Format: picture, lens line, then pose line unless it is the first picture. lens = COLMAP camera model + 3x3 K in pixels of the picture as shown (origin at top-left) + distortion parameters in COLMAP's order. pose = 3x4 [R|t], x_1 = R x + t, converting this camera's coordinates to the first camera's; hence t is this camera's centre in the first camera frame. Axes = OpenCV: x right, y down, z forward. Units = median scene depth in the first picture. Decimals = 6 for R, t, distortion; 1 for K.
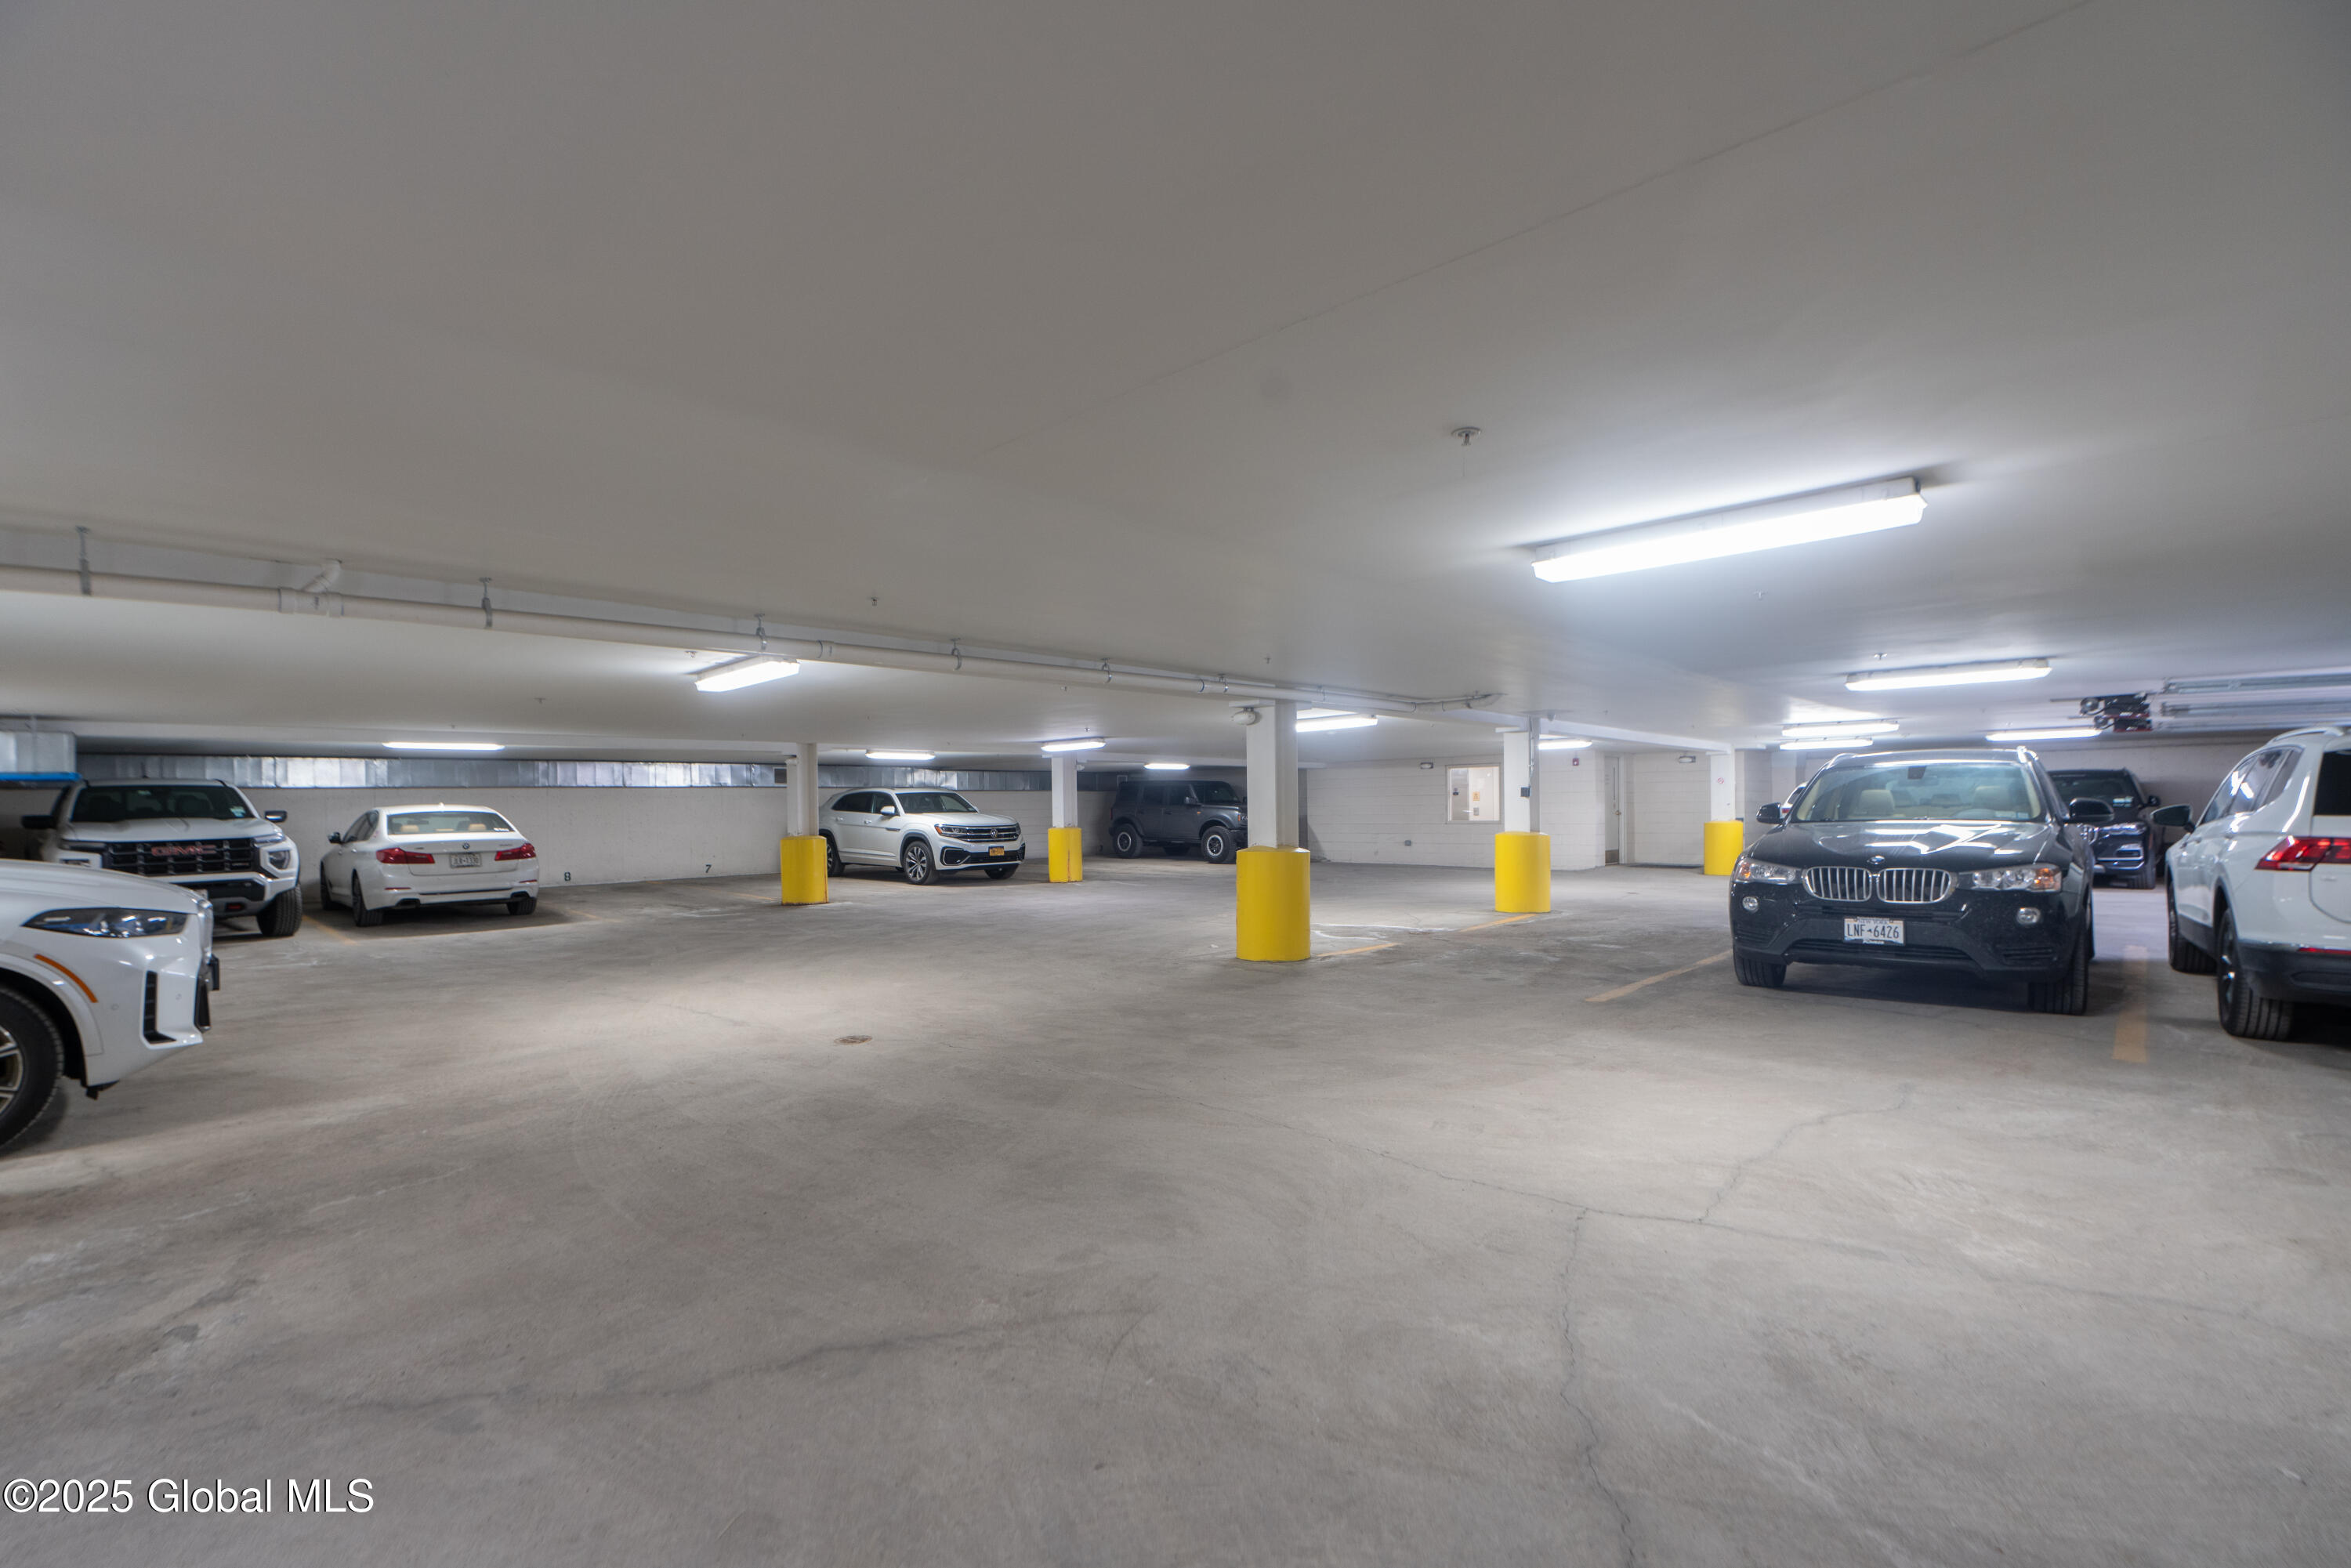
lens RADIAL K [[1047.9, 0, 1174.2], [0, 1047.9, 822.2], [0, 0, 1]] dist [-0.001187, 0.000429]
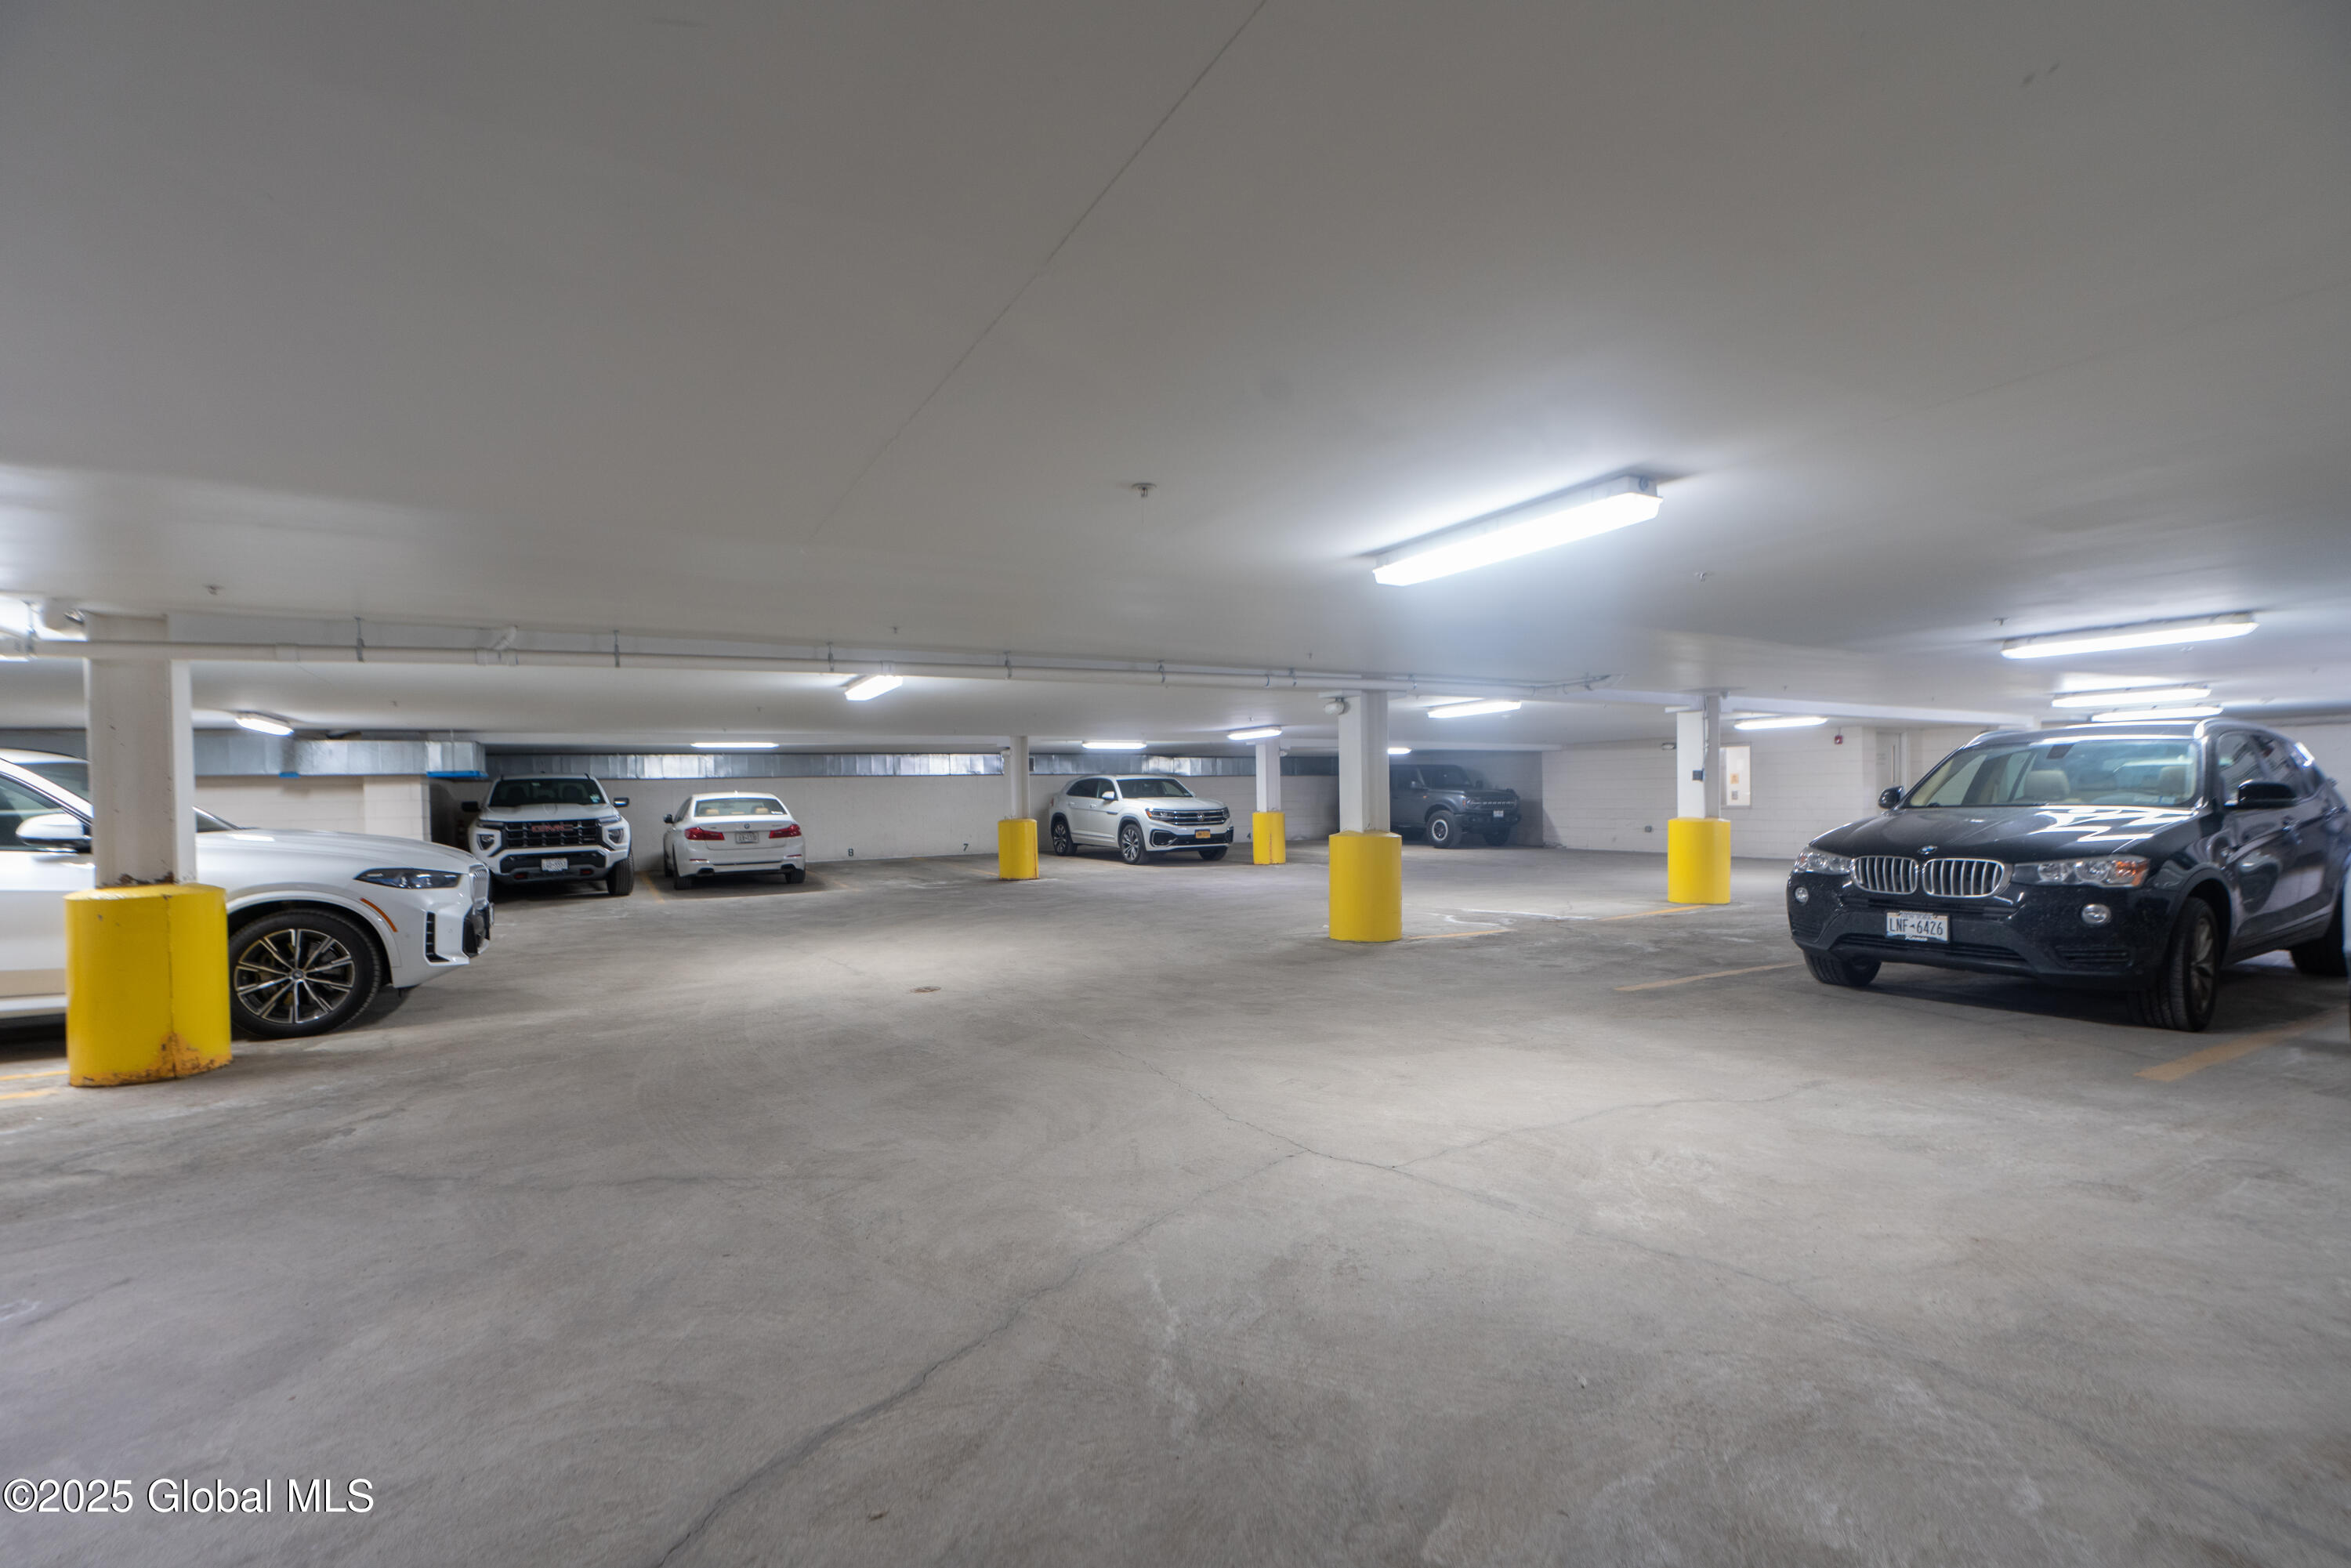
lens RADIAL K [[1040.2, 0, 1167.5], [0, 1040.2, 824.7], [0, 0, 1]] dist [-0.009656, -0.000011]
pose [[0.960453, 0.005128, -0.278396, 0.195364], [0.000043, 0.999828, 0.018567, -0.002333], [0.278443, -0.017845, 0.960287, -0.043322]]
